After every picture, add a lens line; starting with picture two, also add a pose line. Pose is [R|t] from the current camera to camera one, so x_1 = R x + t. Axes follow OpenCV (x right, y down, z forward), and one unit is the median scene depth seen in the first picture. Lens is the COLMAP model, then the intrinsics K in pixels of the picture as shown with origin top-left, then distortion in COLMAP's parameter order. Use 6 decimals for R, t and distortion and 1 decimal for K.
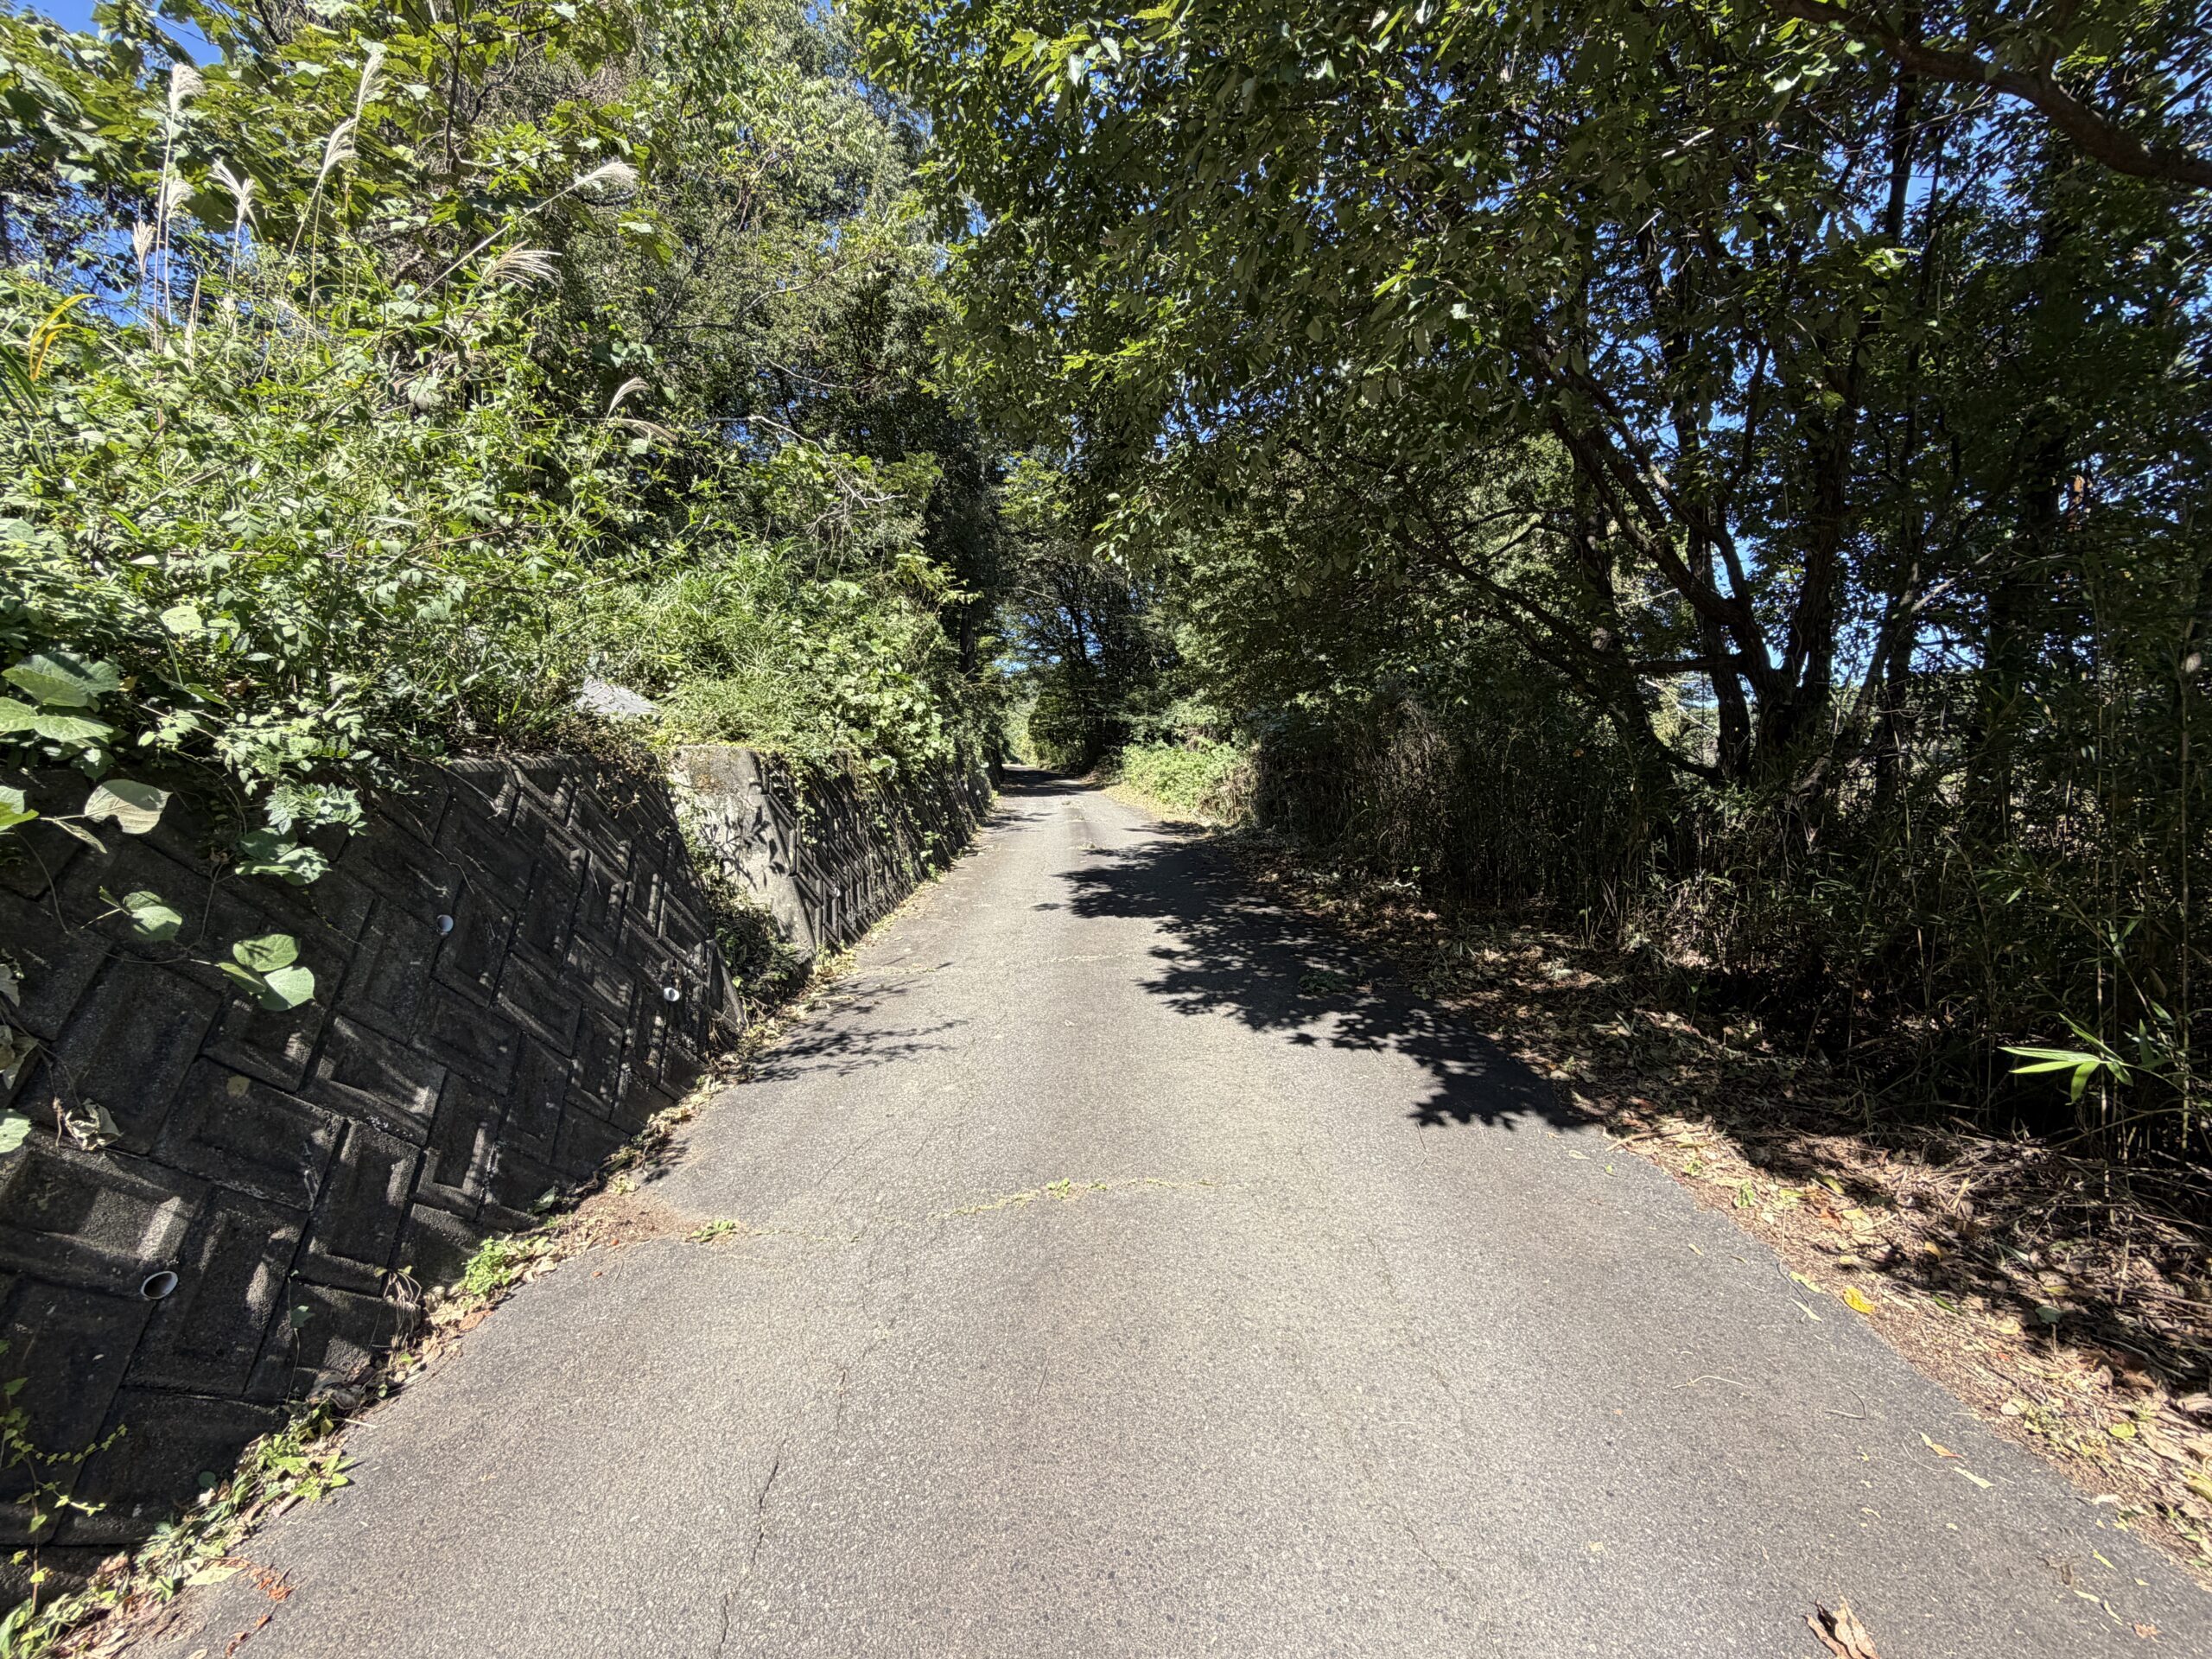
lens RADIAL K [[878.1, 0, 1108.5], [0, 878.1, 827.1], [0, 0, 1]] dist [-0.001882, 0.000042]
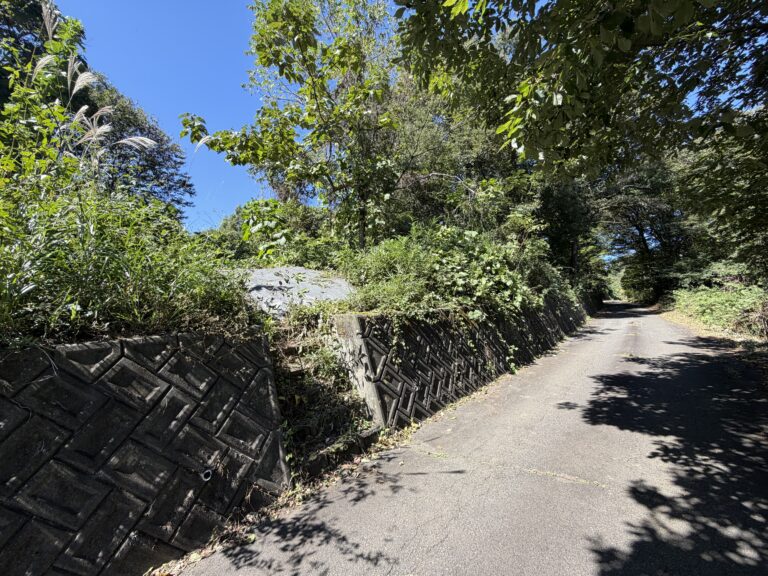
lens RADIAL K [[304.9, 0, 381.6], [0, 304.9, 287.9], [0, 0, 1]] dist [-0.001882, 0.000042]
pose [[0.715509, -0.074847, -0.694583, 0.054916], [-0.011398, 0.992861, -0.118731, -0.031362], [0.698511, 0.092870, 0.709547, 0.239995]]
